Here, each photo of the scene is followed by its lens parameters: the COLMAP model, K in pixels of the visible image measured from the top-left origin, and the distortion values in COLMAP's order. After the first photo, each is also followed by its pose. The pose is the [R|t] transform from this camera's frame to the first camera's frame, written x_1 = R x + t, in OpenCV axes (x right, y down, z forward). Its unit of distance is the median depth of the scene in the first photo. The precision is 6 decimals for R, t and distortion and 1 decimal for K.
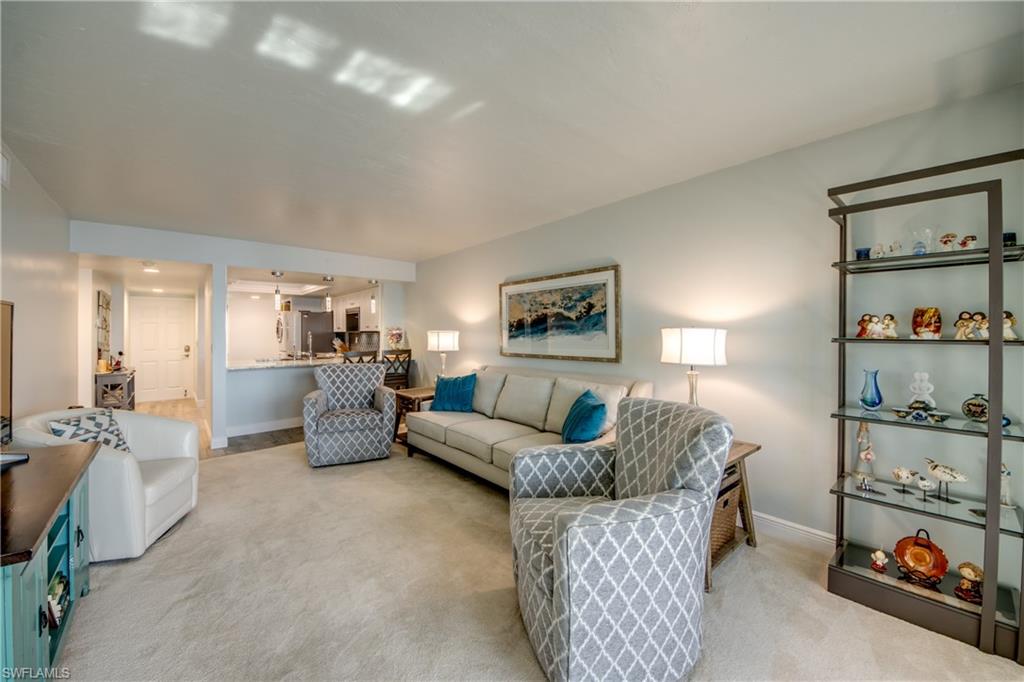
lens RADIAL K [[385.2, 0, 505.6], [0, 385.2, 335.5], [0, 0, 1]] dist [0.027364, -0.017852]
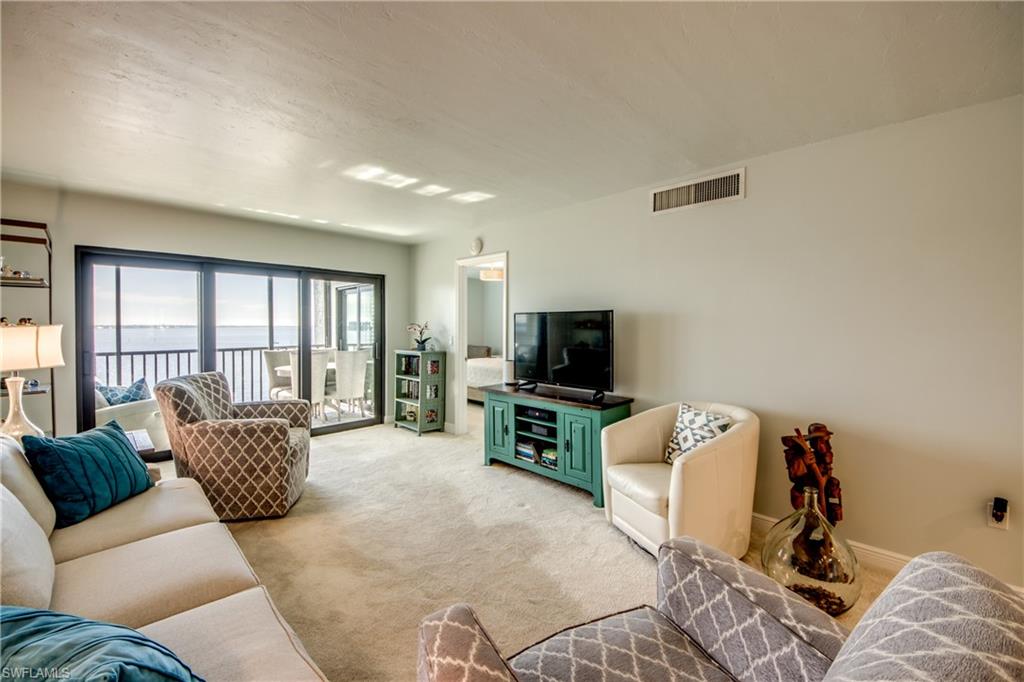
lens RADIAL K [[408.8, 0, 527.9], [0, 408.8, 329.5], [0, 0, 1]] dist [0.000594, -0.011341]
pose [[-0.996084, 0.004160, -0.088310, -0.353482], [0.002674, 0.999853, 0.016938, -0.016077], [0.088367, 0.016635, -0.995949, 1.313677]]
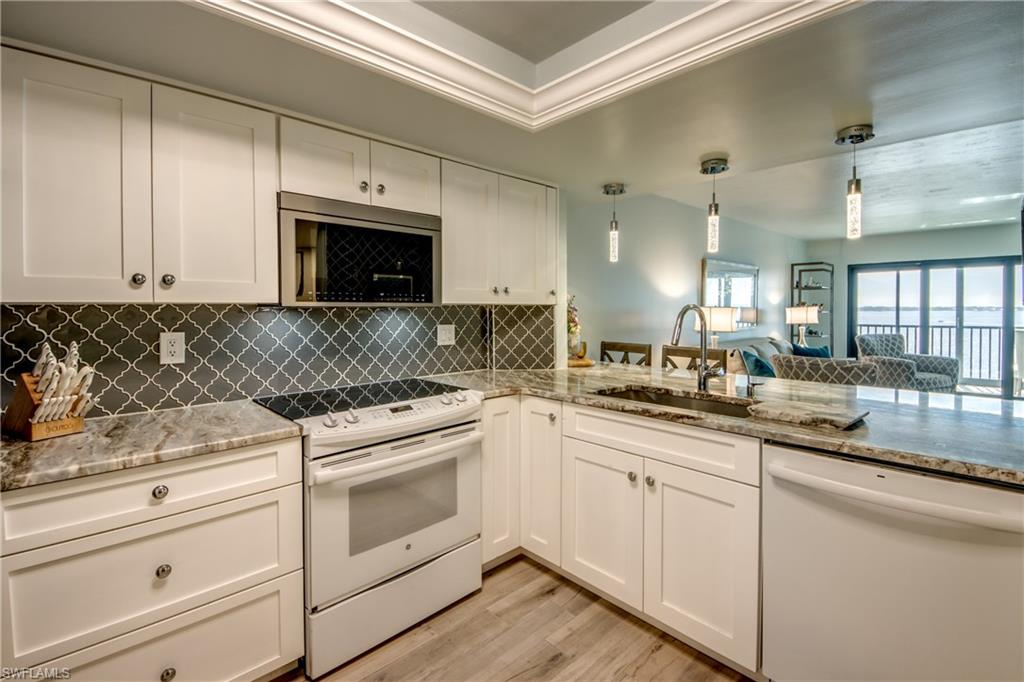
lens RADIAL K [[460.1, 0, 512.5], [0, 460.1, 317.1], [0, 0, 1]] dist [0.015332, -0.000652]
pose [[-0.038096, -0.012770, 0.999193, -1.384952], [0.012640, 0.999832, 0.013260, -0.012146], [-0.999194, 0.013135, -0.037928, 1.848406]]
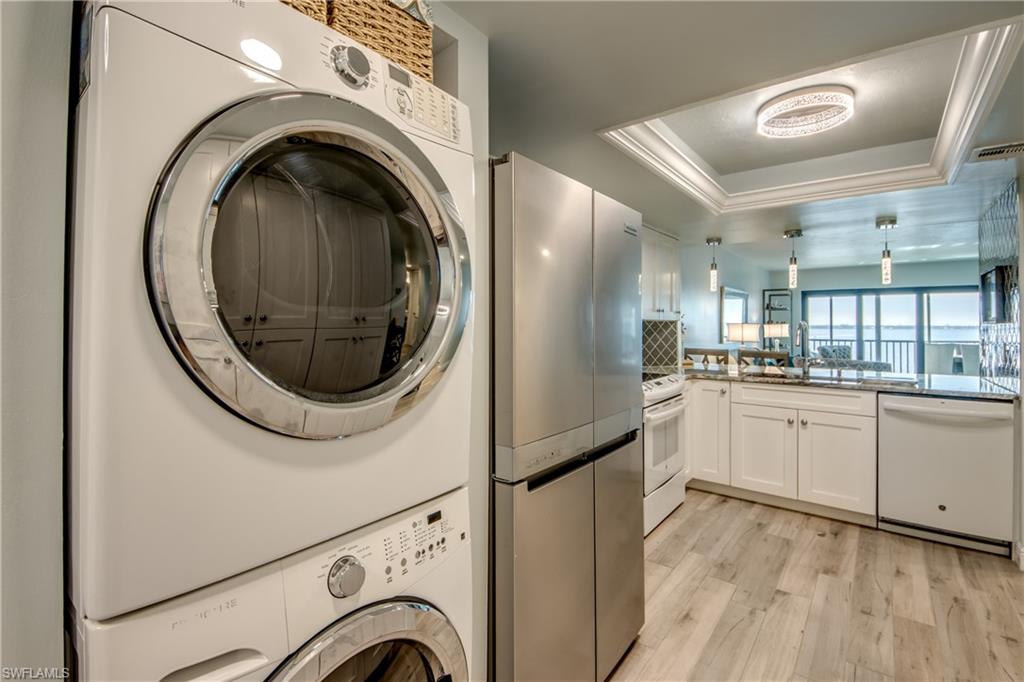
lens RADIAL K [[464.3, 0, 516.2], [0, 464.3, 321.1], [0, 0, 1]] dist [0.039159, -0.029838]
pose [[-0.189648, 0.011239, 0.981788, -1.637145], [0.004739, 0.999933, -0.010531, -0.010891], [-0.981841, 0.002656, -0.189688, 2.333286]]
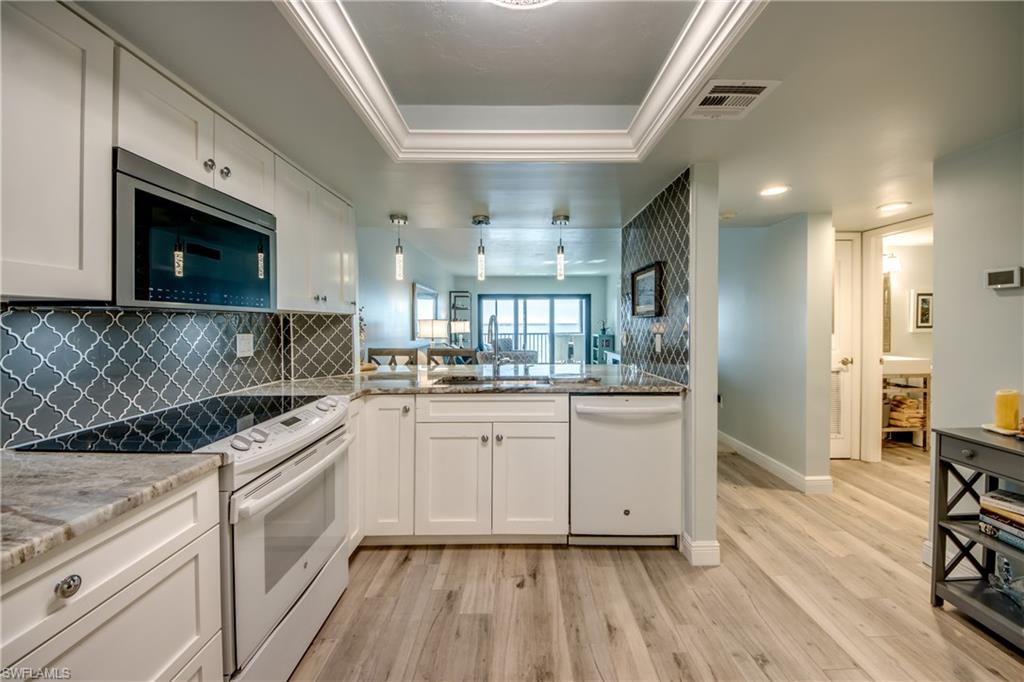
lens RADIAL K [[389.3, 0, 523.1], [0, 389.3, 326.3], [0, 0, 1]] dist [0.026531, -0.019304]
pose [[-0.761036, 0.001438, 0.648708, -1.317966], [0.010374, 0.999897, 0.009954, -0.004396], [-0.648627, 0.014305, -0.760972, 2.087284]]
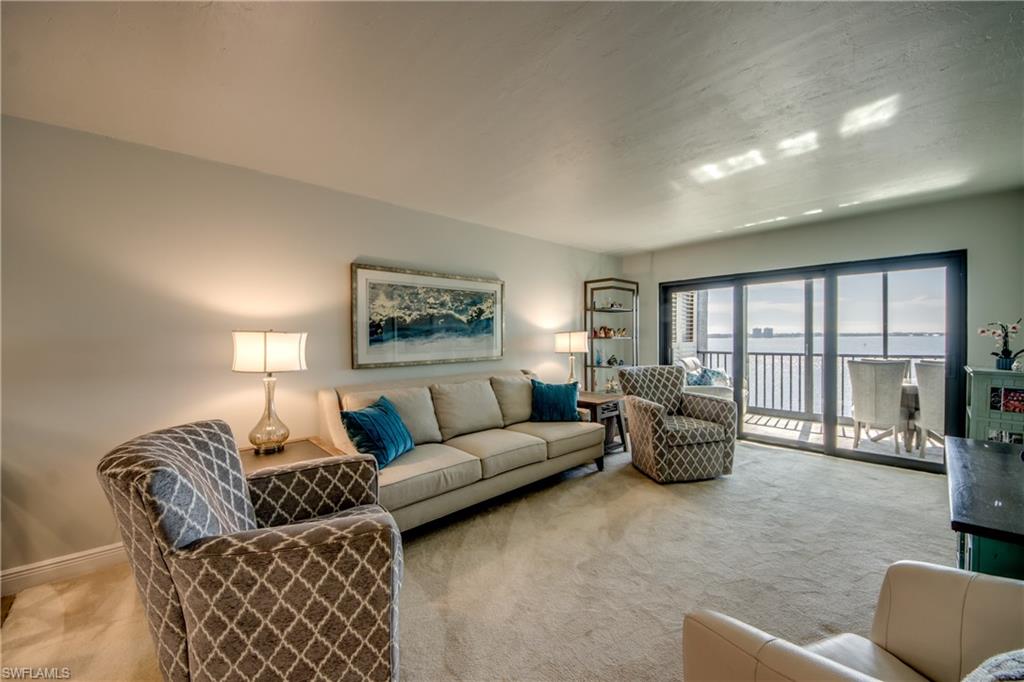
lens RADIAL K [[385.2, 0, 505.6], [0, 385.2, 335.5], [0, 0, 1]] dist [0.027364, -0.017852]
pose [[-0.014906, 0.008910, 0.999849, -0.846287], [0.015627, 0.999840, -0.008677, 0.003887], [-0.999767, 0.015495, -0.015043, 0.897588]]
